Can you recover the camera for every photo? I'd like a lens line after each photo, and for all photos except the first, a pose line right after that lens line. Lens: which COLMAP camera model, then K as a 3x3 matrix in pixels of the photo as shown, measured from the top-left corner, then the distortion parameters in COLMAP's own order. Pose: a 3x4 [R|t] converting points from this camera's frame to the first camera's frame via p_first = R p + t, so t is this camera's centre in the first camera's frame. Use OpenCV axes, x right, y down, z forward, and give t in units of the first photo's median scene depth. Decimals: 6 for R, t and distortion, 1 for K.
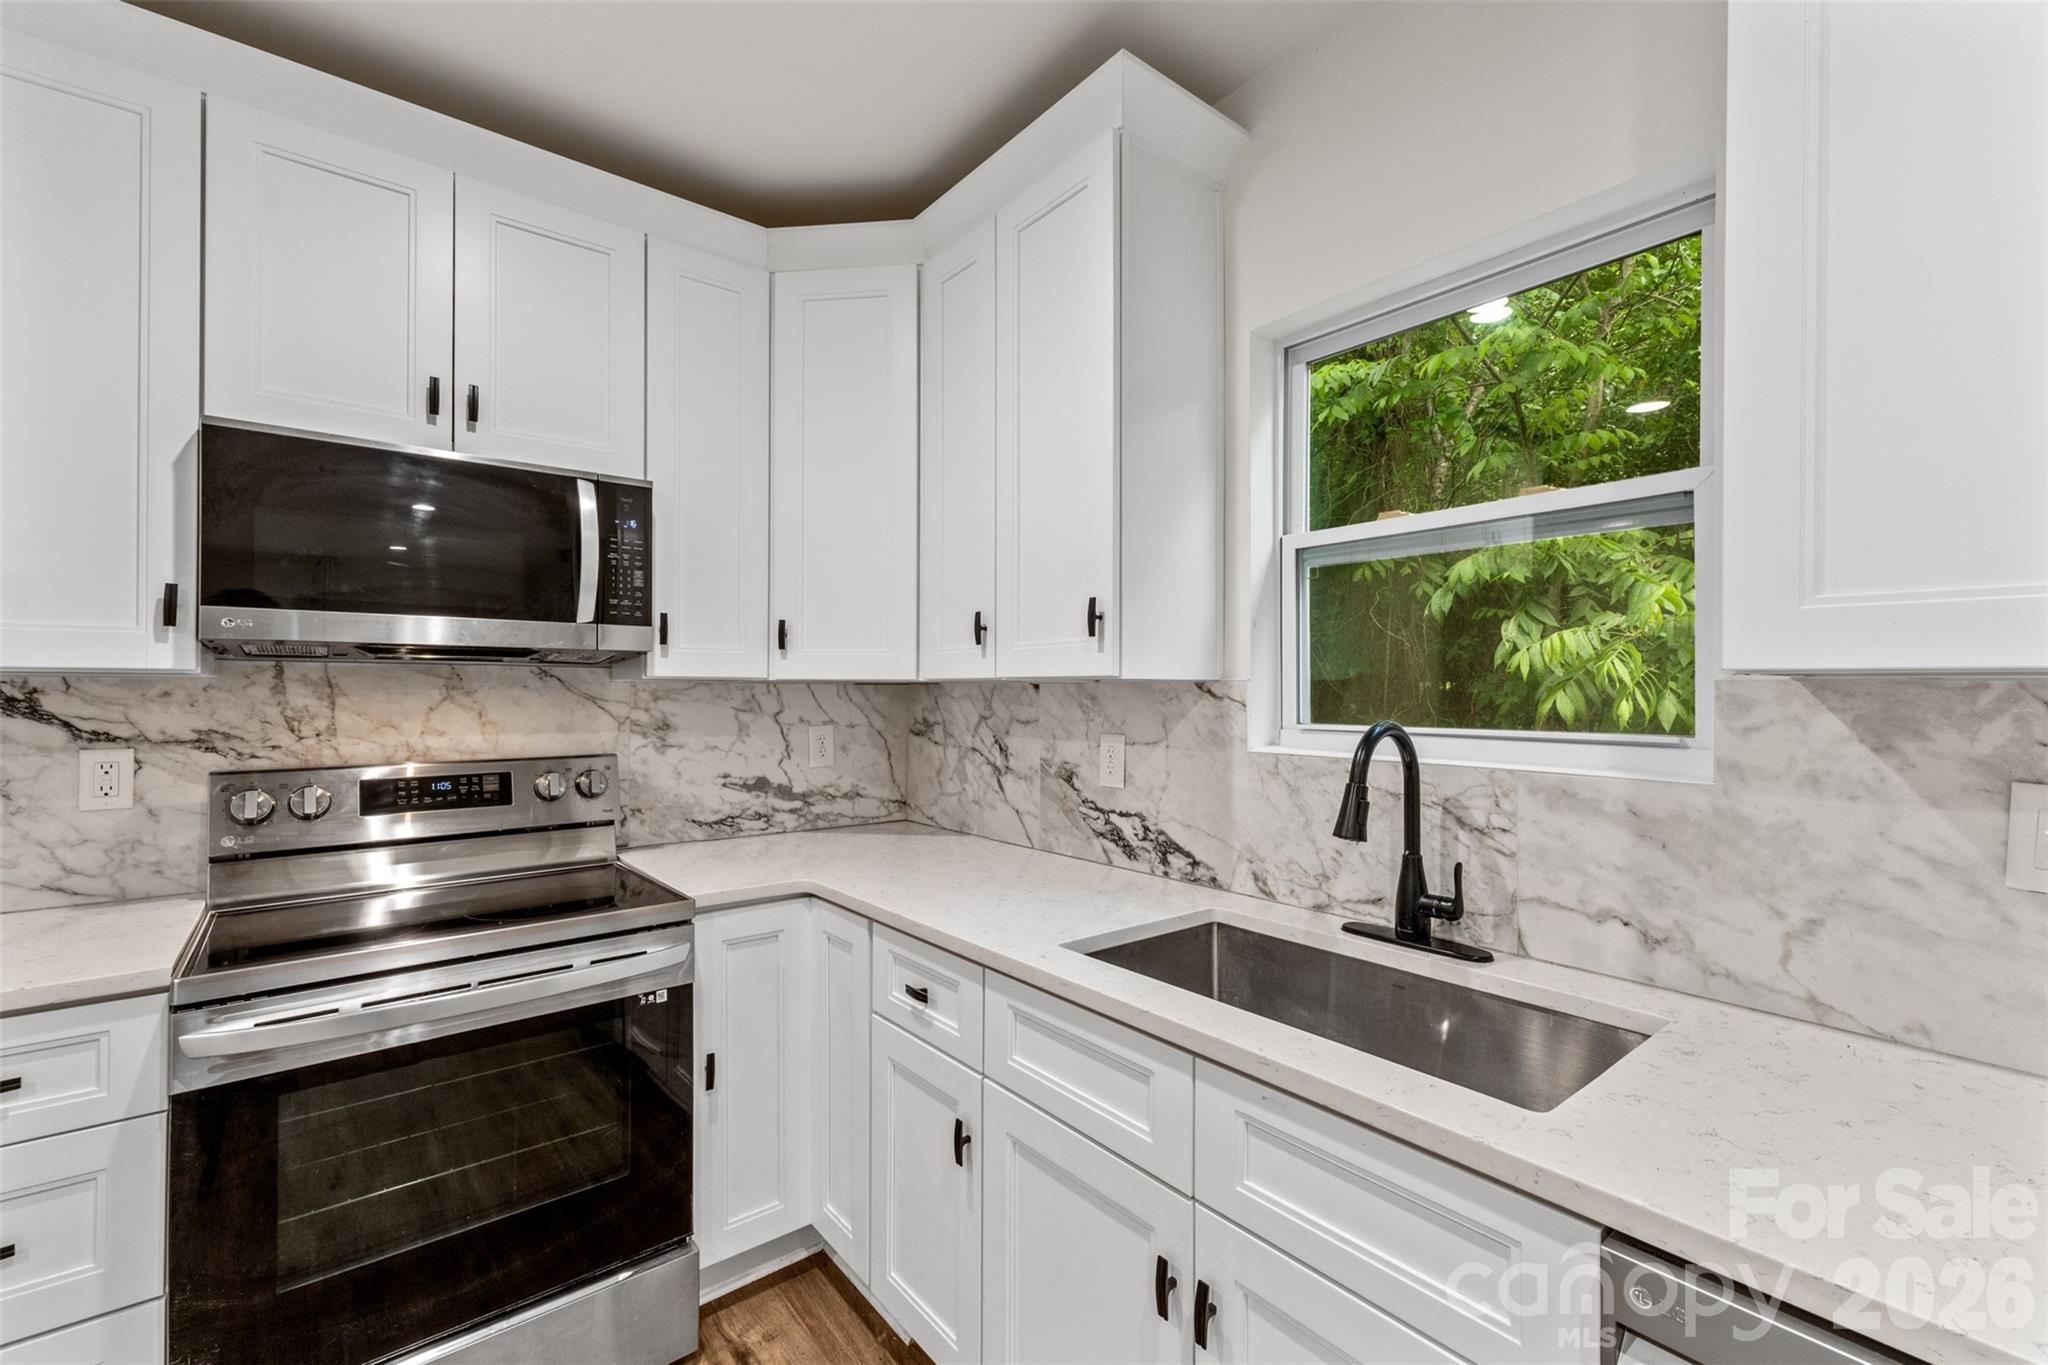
lens RADIAL K [[867.5, 0, 1015.5], [0, 867.5, 685.1], [0, 0, 1]] dist [0.010693, -0.000310]
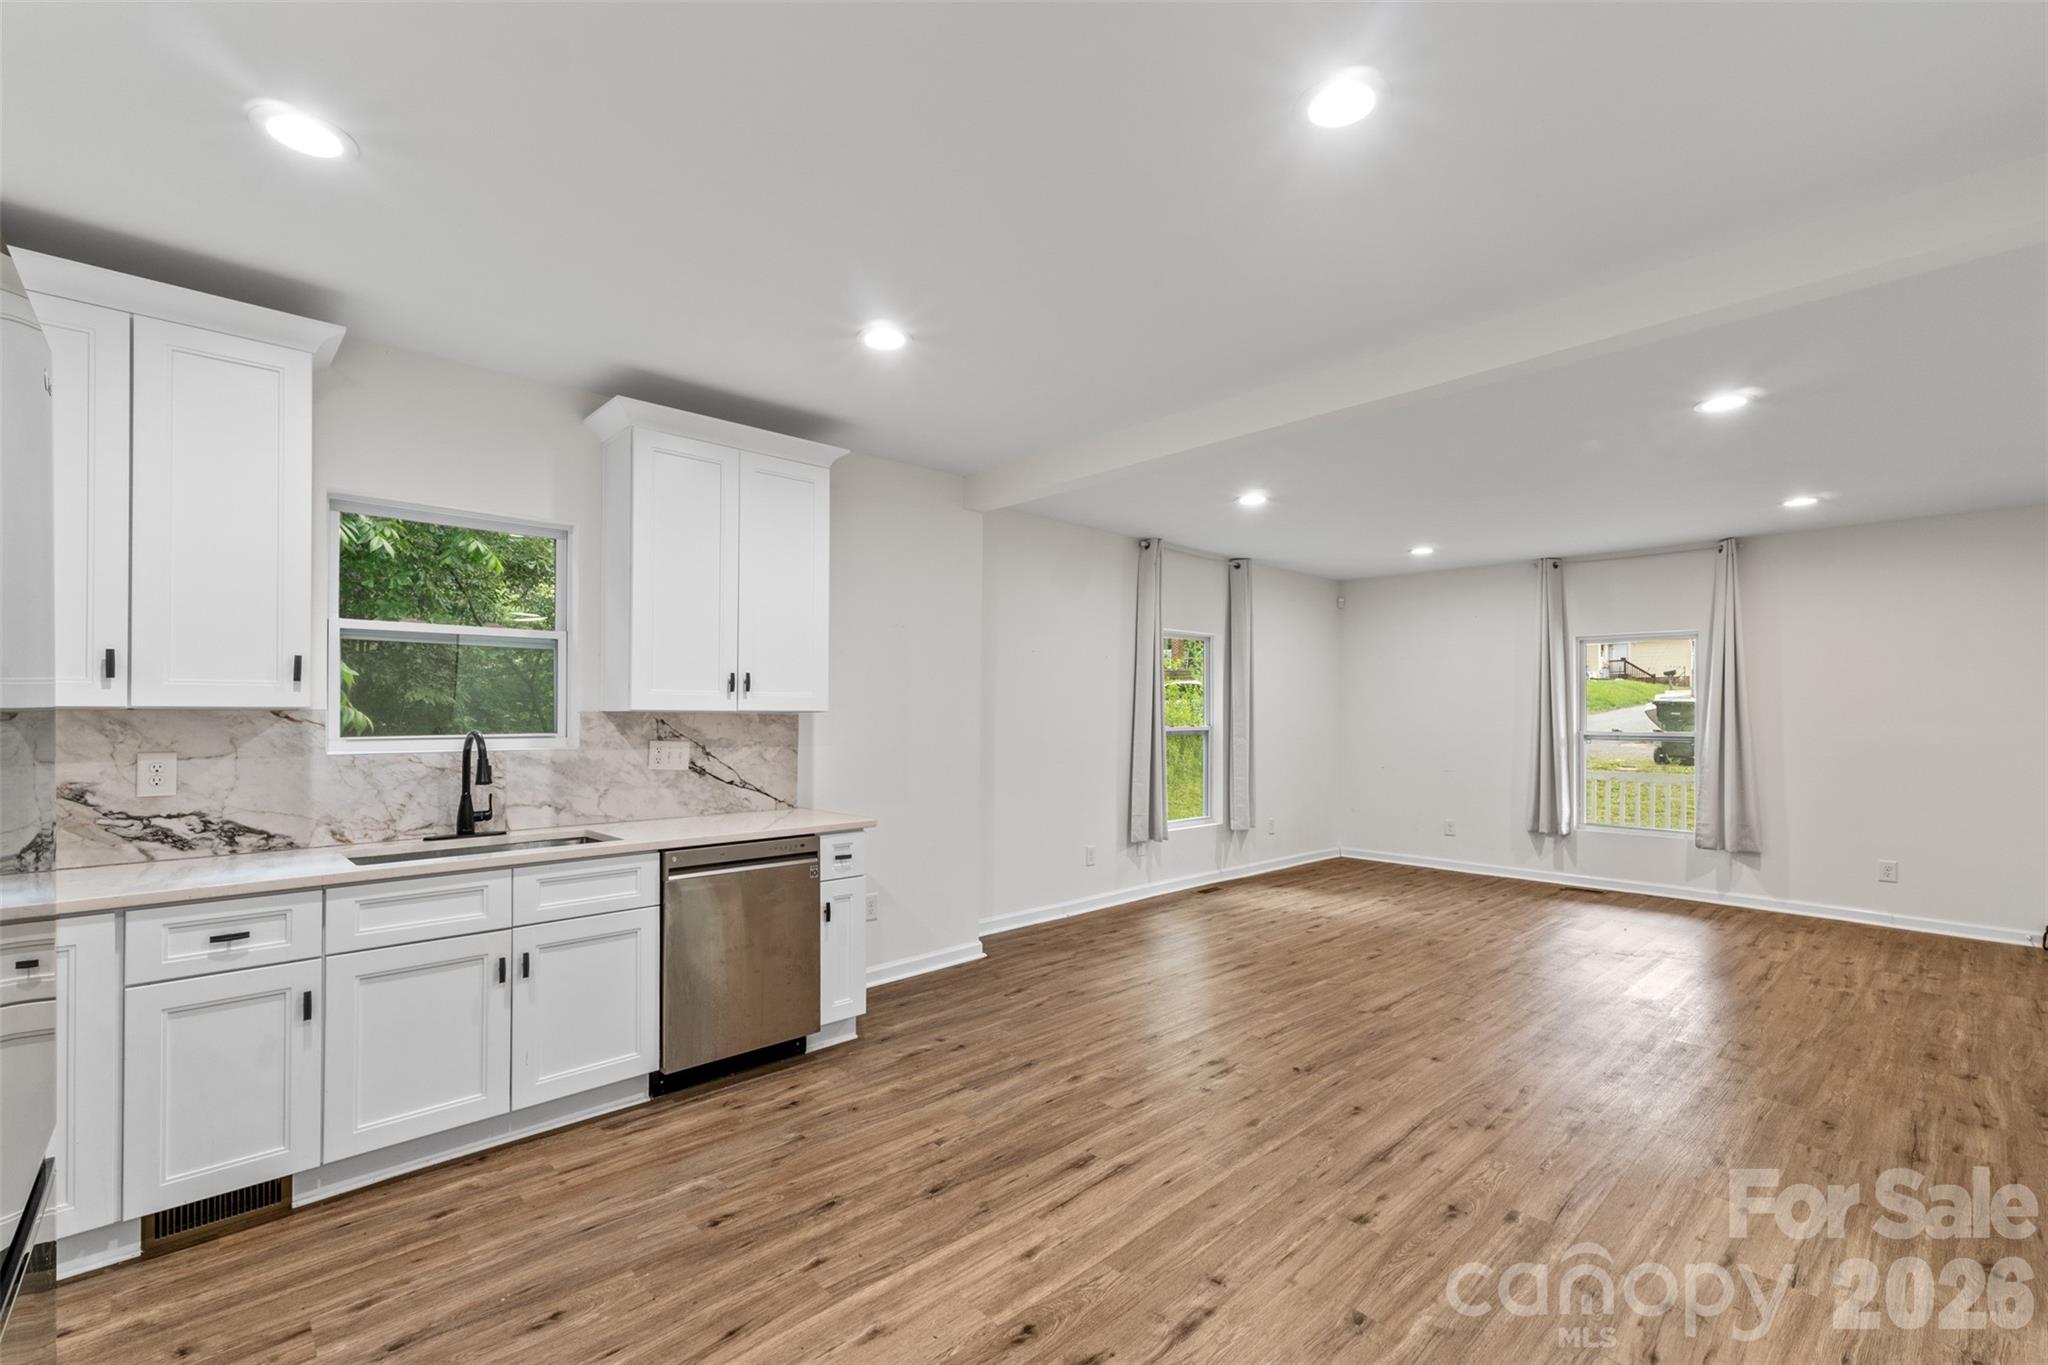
lens RADIAL K [[867.5, 0, 1013.3], [0, 867.5, 700.7], [0, 0, 1]] dist [0.010693, -0.000310]
pose [[-0.082686, 0.010861, 0.996516, -1.380544], [-0.007737, 0.999903, -0.011540, -0.013114], [-0.996546, -0.008665, -0.082594, -0.106891]]
